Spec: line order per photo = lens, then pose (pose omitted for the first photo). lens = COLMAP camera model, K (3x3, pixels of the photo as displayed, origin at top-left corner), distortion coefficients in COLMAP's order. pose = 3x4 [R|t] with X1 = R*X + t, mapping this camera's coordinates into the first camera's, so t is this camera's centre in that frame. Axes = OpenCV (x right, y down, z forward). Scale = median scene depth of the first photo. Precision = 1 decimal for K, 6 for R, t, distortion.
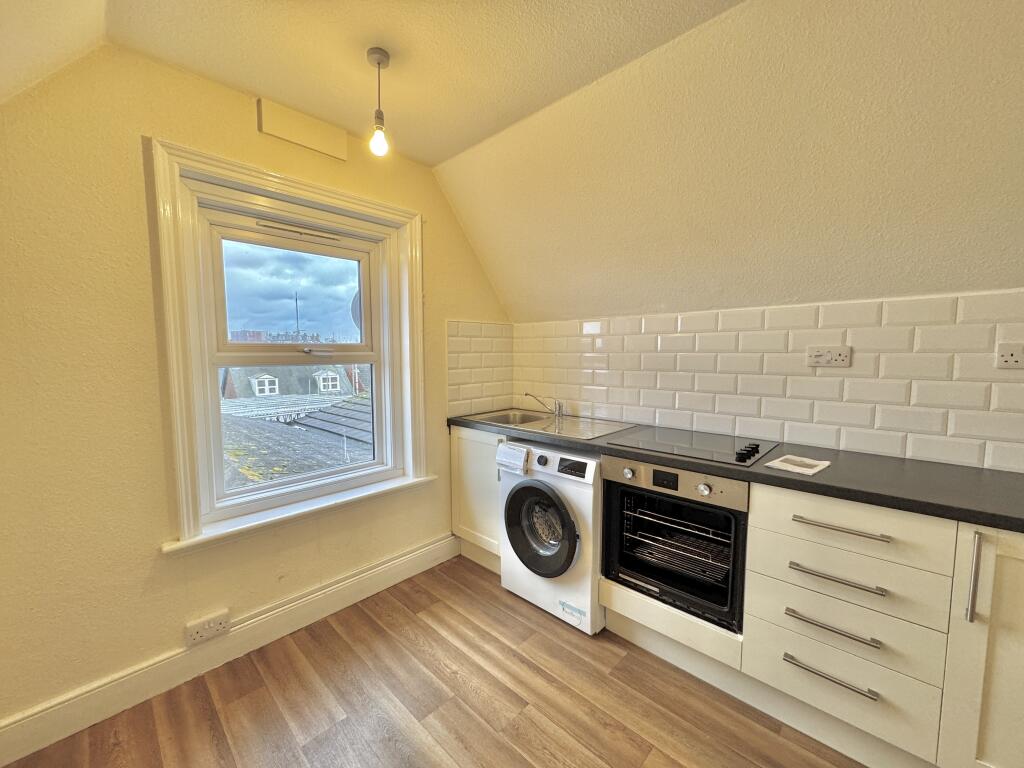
lens RADIAL K [[412.1, 0, 512.0], [0, 412.1, 384.0], [0, 0, 1]] dist [-0.001032, -0.000147]
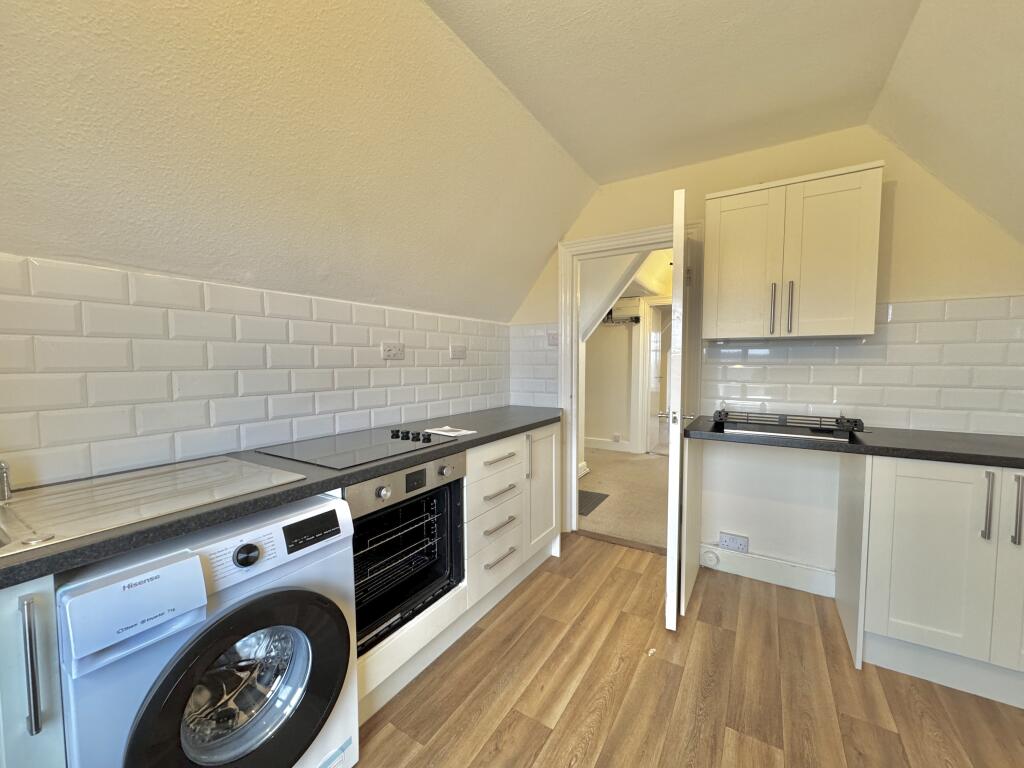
lens RADIAL K [[412.1, 0, 512.0], [0, 412.1, 384.0], [0, 0, 1]] dist [-0.001032, -0.000147]
pose [[-0.212759, -0.048332, 0.975909, -0.527510], [0.079339, 0.994623, 0.066556, -0.022124], [-0.973878, 0.091588, -0.207780, 0.920631]]
